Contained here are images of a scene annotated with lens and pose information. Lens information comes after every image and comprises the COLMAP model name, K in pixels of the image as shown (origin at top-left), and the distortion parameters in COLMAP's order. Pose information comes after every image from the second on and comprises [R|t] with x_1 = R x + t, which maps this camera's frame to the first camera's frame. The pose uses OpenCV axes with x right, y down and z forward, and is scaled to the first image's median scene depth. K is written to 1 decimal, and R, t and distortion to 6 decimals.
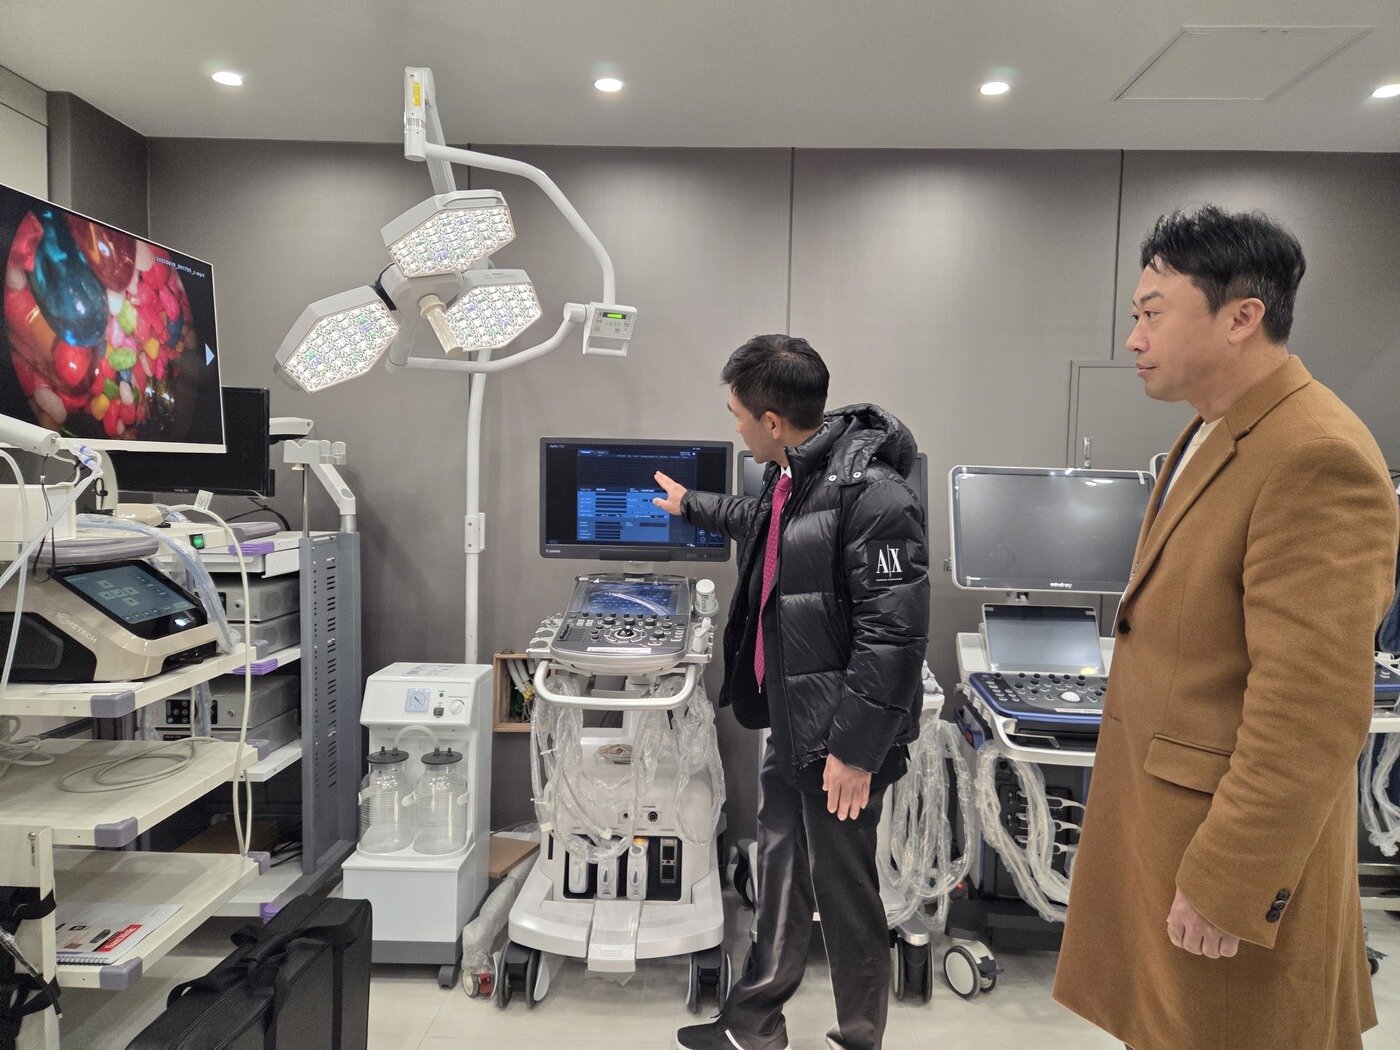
lens RADIAL K [[928.5, 0, 705.7], [0, 928.5, 533.6], [0, 0, 1]] dist [0.032341, -0.017086]
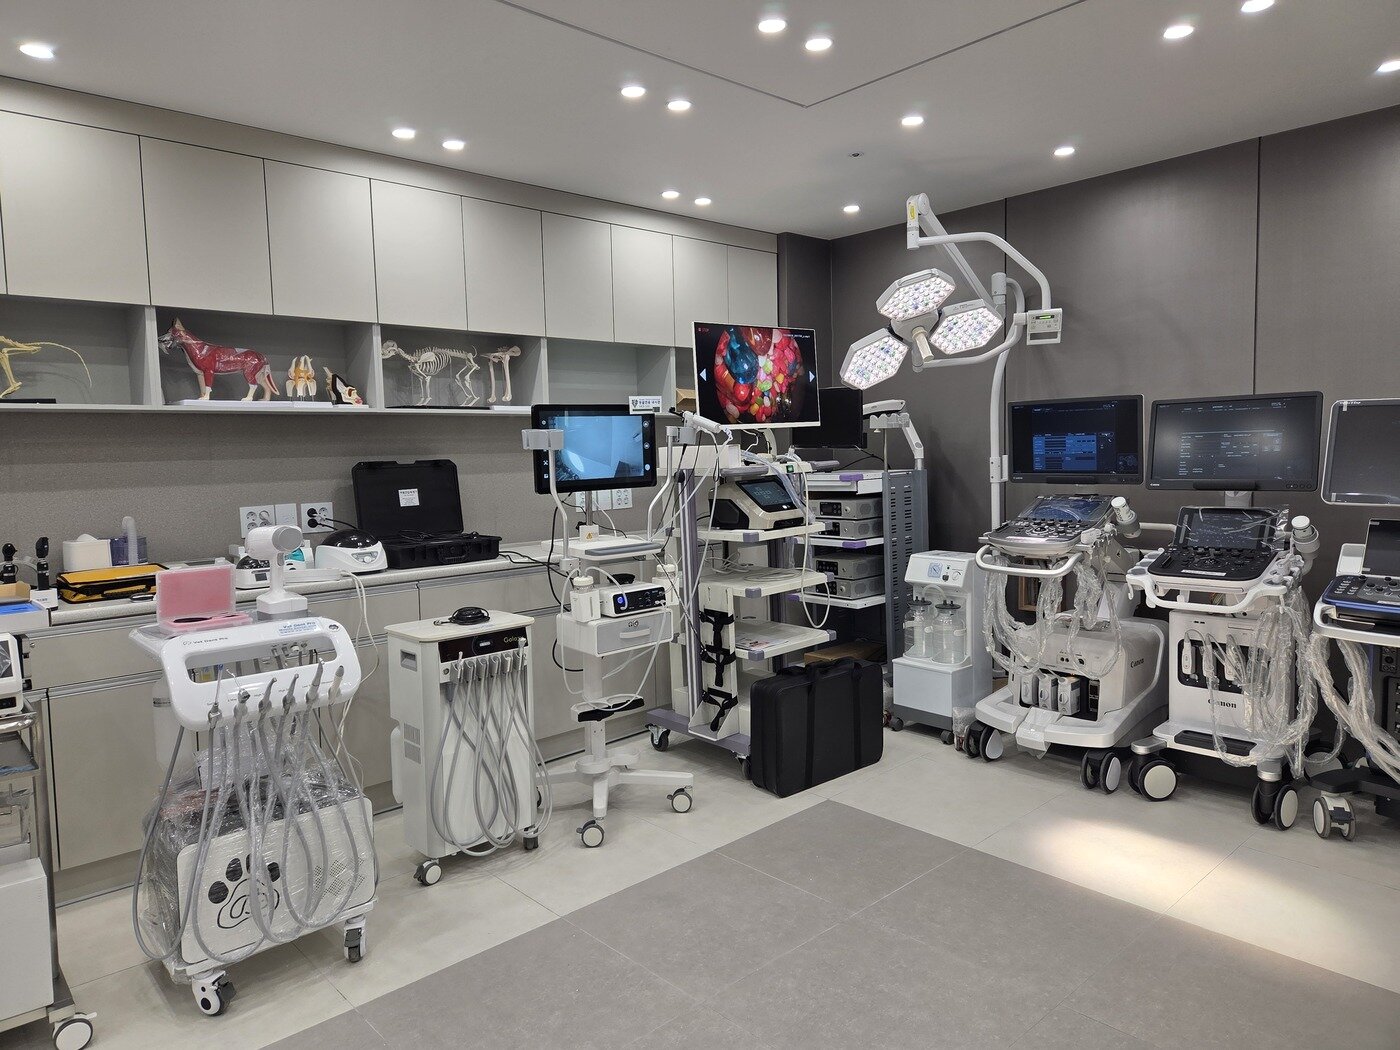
lens RADIAL K [[928.5, 0, 701.0], [0, 928.5, 520.2], [0, 0, 1]] dist [0.032341, -0.017086]
pose [[0.684945, 0.018666, -0.728356, 0.644867], [0.000898, 0.999649, 0.026463, 0.051810], [0.728594, -0.018779, 0.684688, -0.448268]]
